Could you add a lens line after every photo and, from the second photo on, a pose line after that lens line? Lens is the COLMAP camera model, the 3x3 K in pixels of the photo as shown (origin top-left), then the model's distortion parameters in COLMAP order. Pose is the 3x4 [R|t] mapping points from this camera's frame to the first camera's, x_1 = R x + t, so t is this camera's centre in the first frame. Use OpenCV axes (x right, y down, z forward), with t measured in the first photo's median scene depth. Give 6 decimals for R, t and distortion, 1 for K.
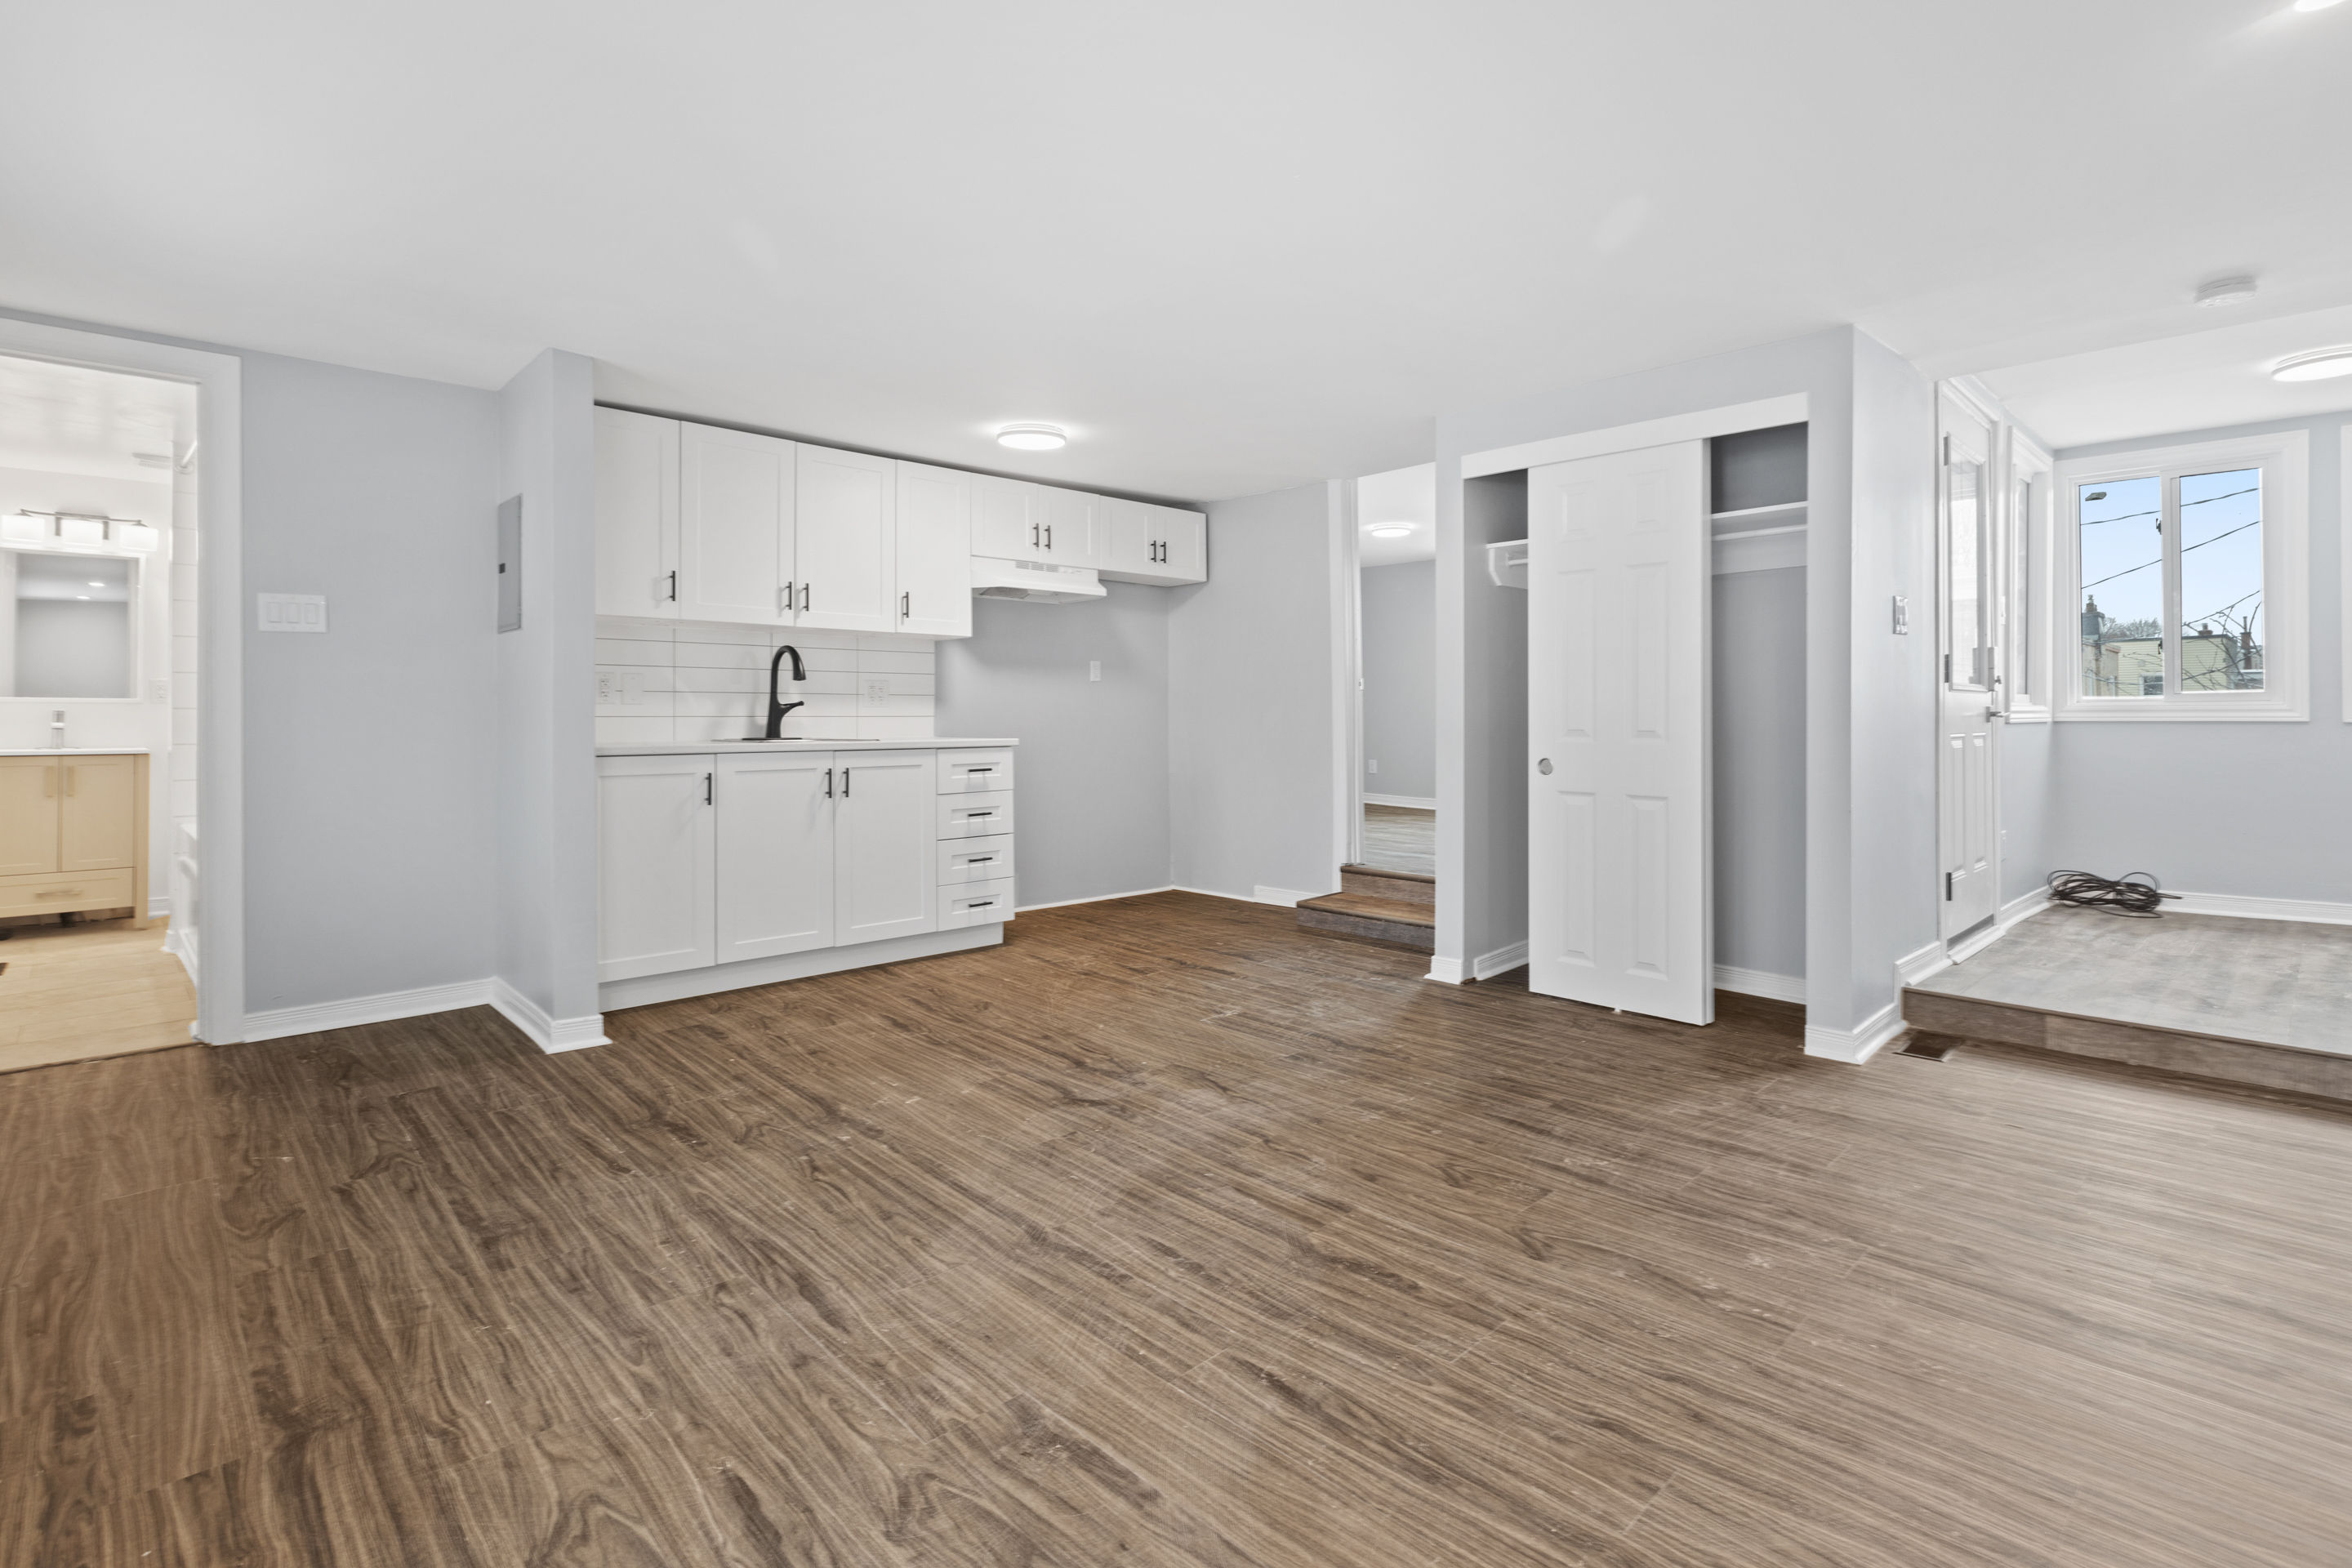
lens RADIAL K [[1092.5, 0, 1152.6], [0, 1092.5, 704.4], [0, 0, 1]] dist [-0.002728, 0.000144]
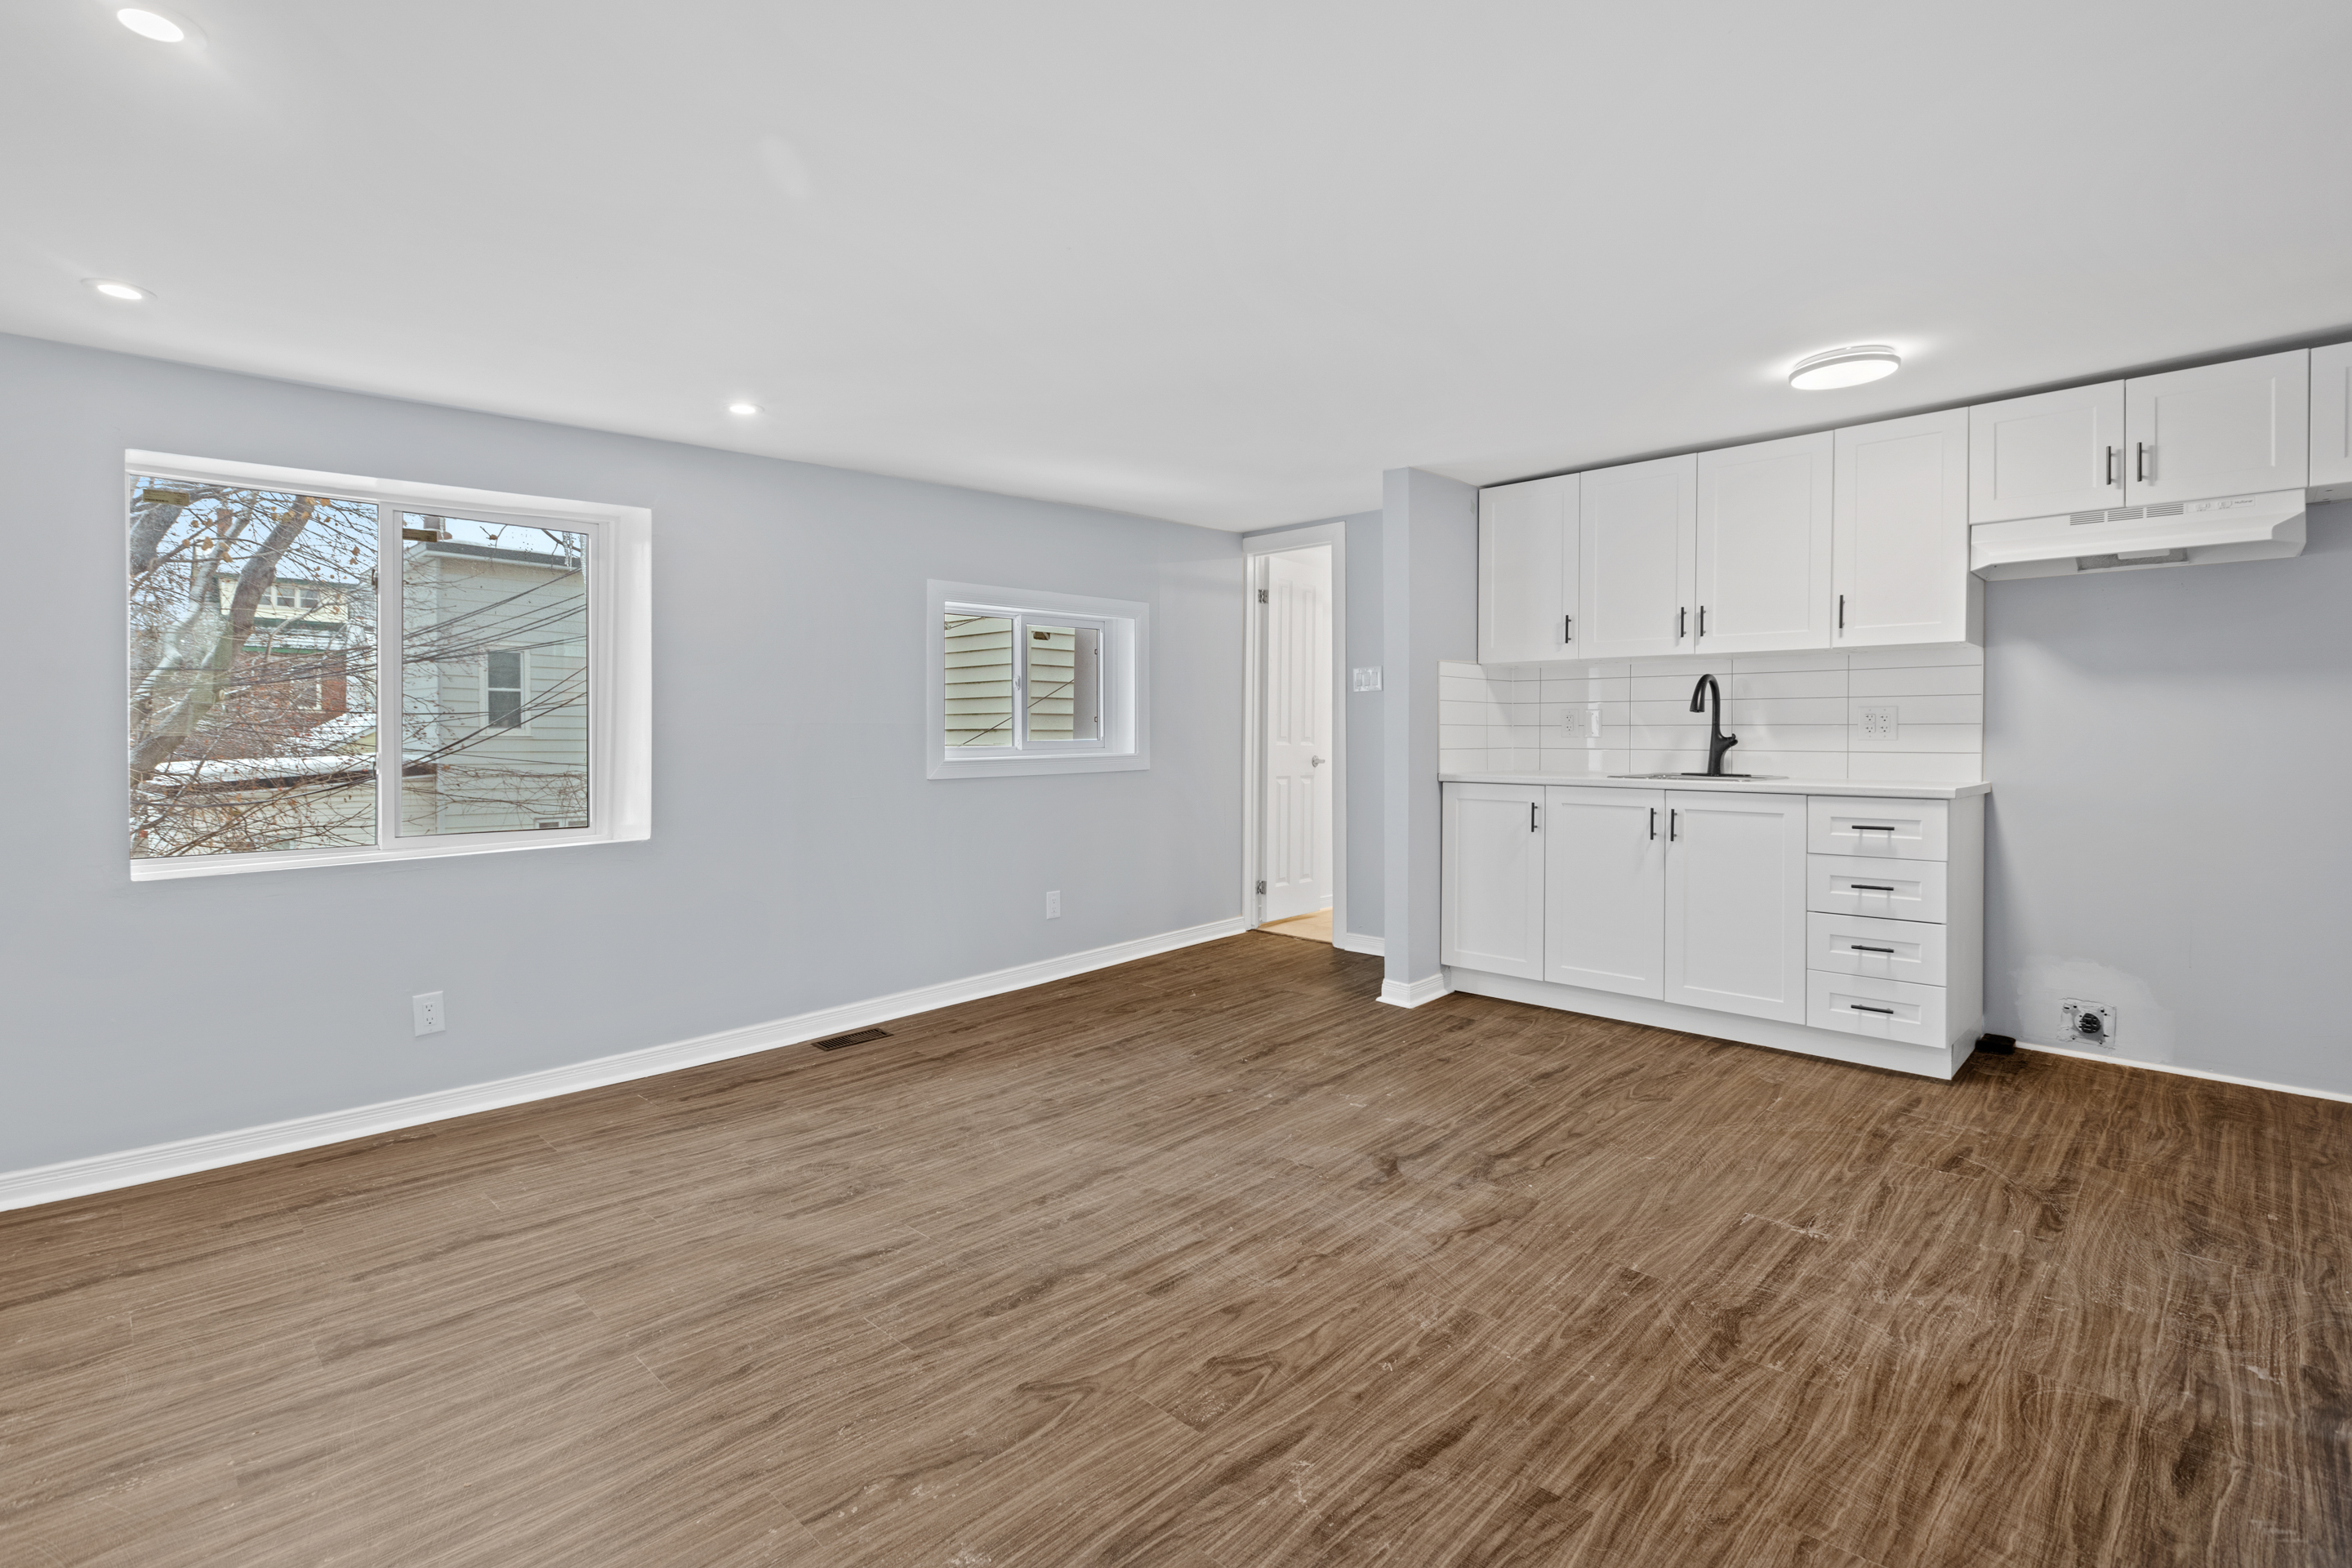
lens RADIAL K [[1100.9, 0, 1167.7], [0, 1100.9, 741.7], [0, 0, 1]] dist [0.001093, -0.000482]
pose [[0.047347, 0.009379, -0.998834, 1.072067], [0.010163, 0.999900, 0.009870, -0.019891], [0.998827, -0.010619, 0.047246, 0.931094]]
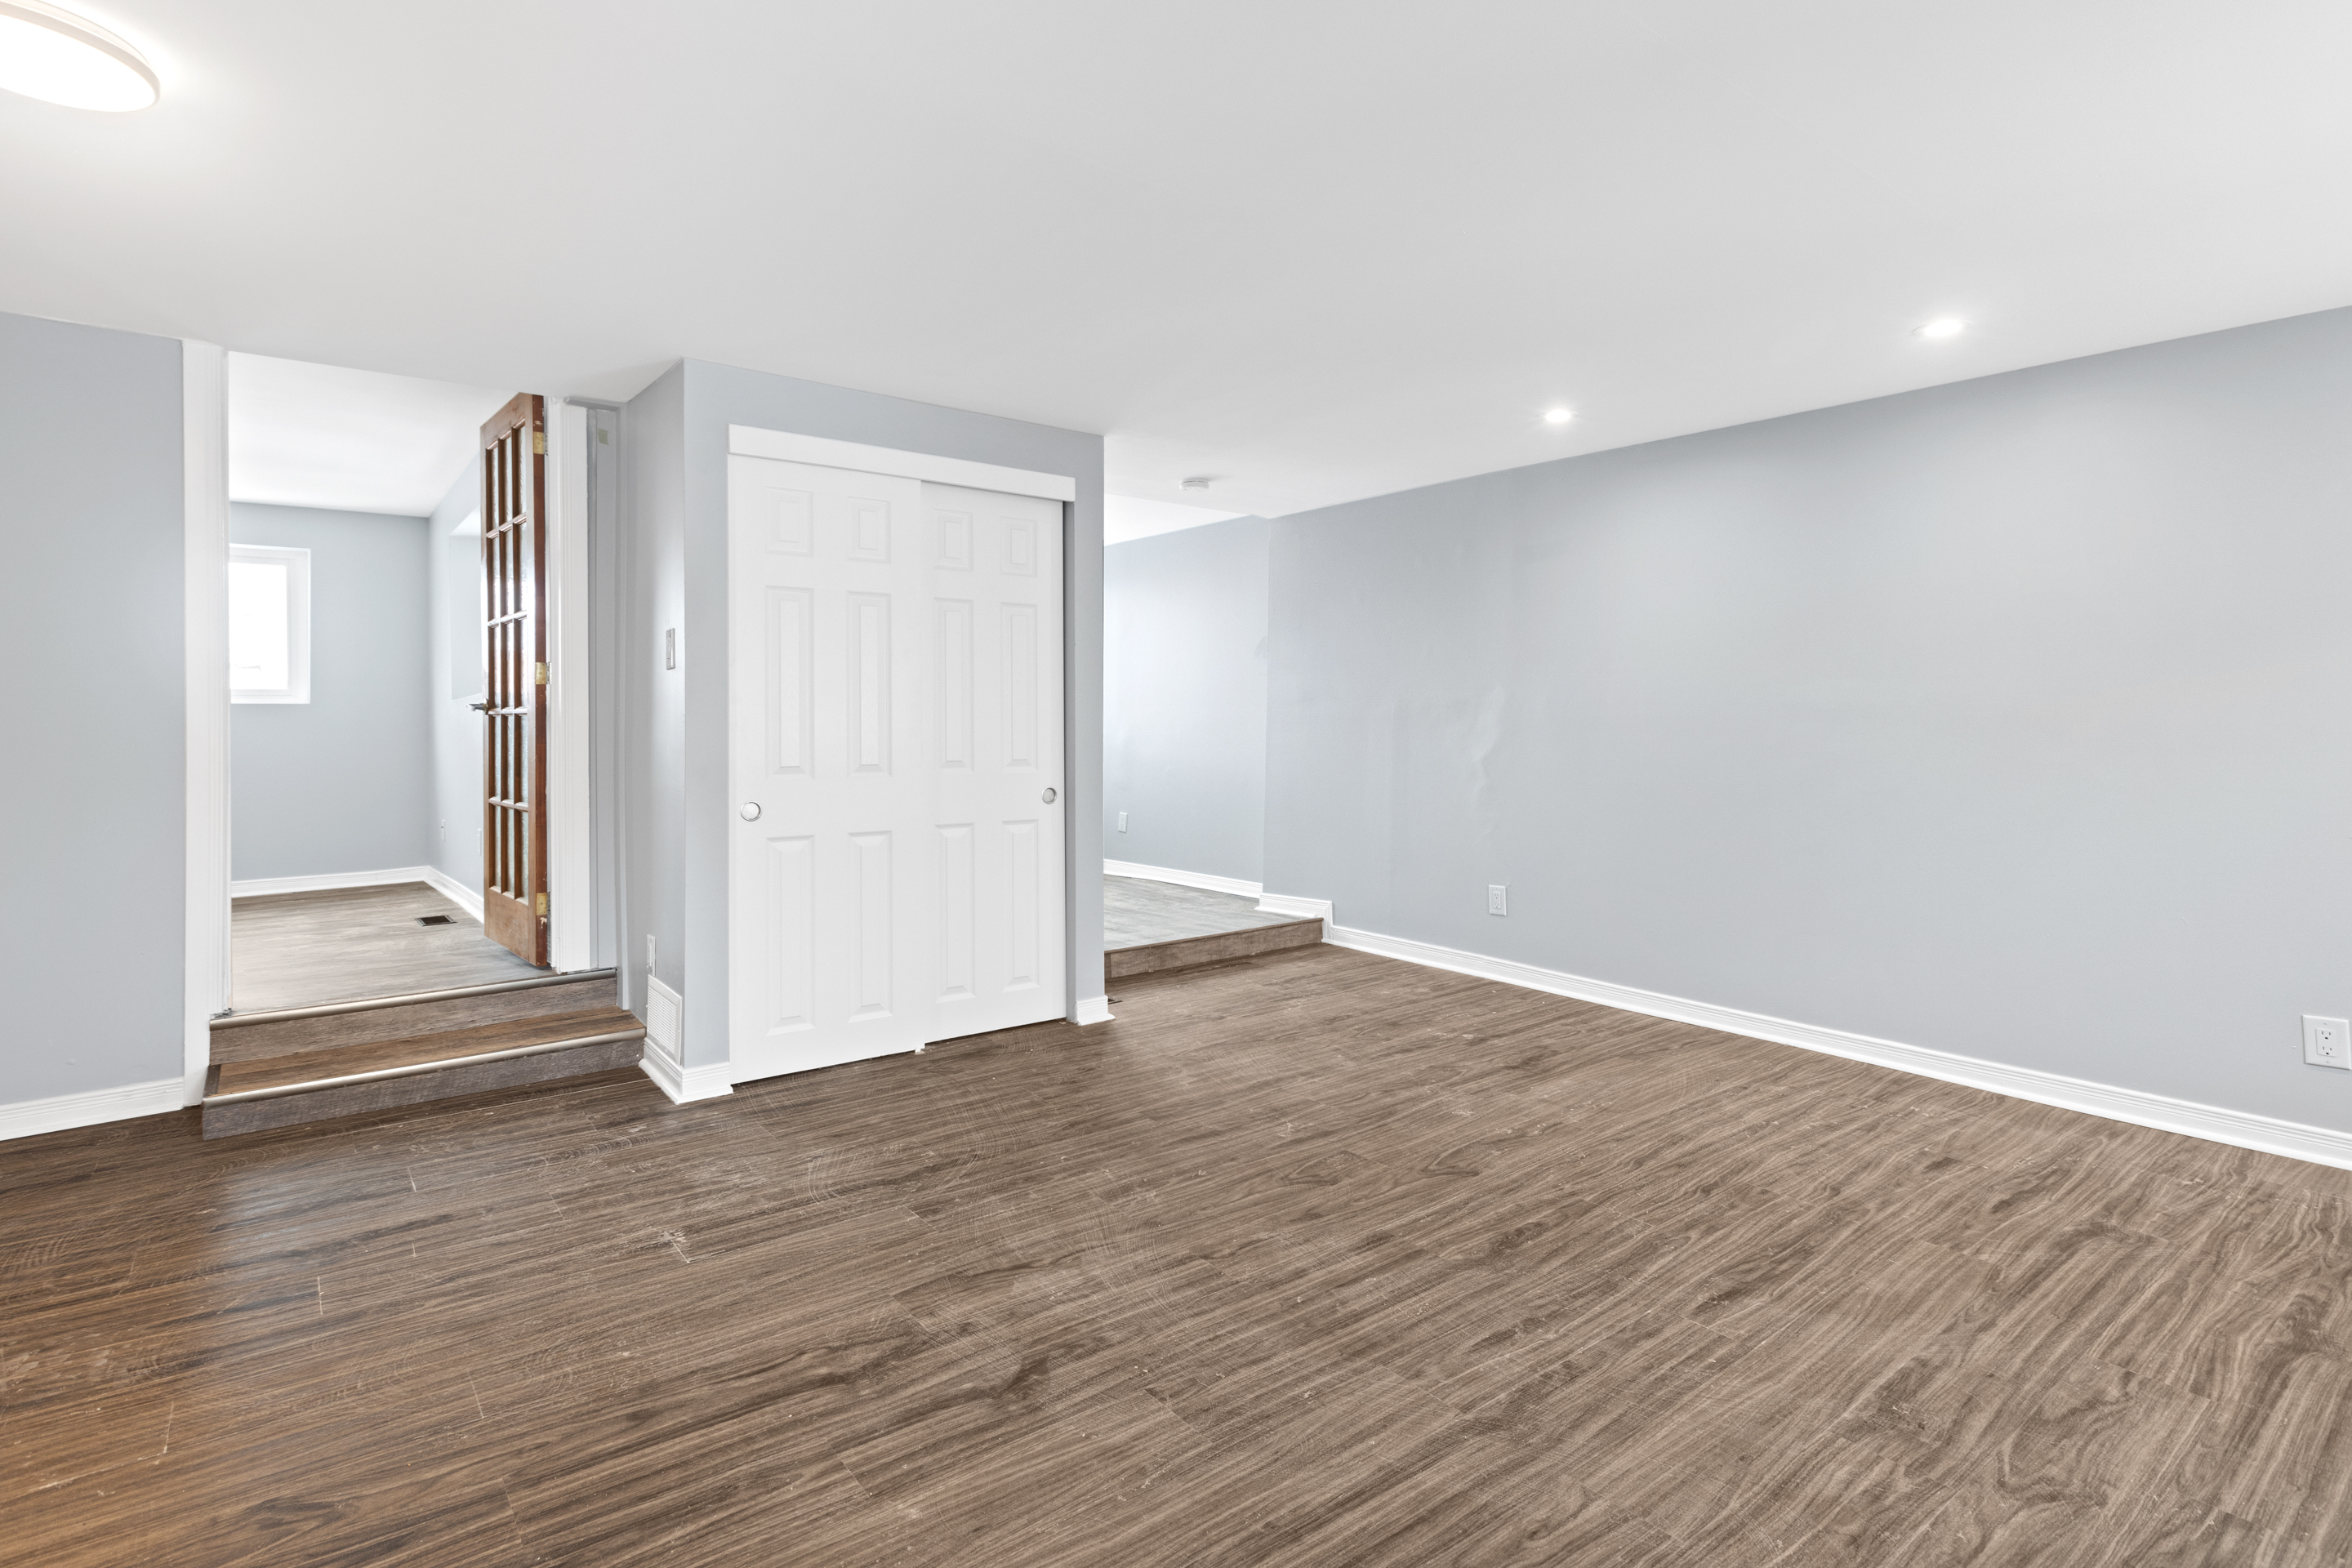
lens RADIAL K [[1196.9, 0, 1177.7], [0, 1196.9, 728.8], [0, 0, 1]] dist [0.005922, -0.001147]
pose [[0.078854, 0.003618, 0.996880, -0.857990], [0.000258, 0.999993, -0.003650, 0.017330], [-0.996886, 0.000545, 0.078852, 1.053826]]
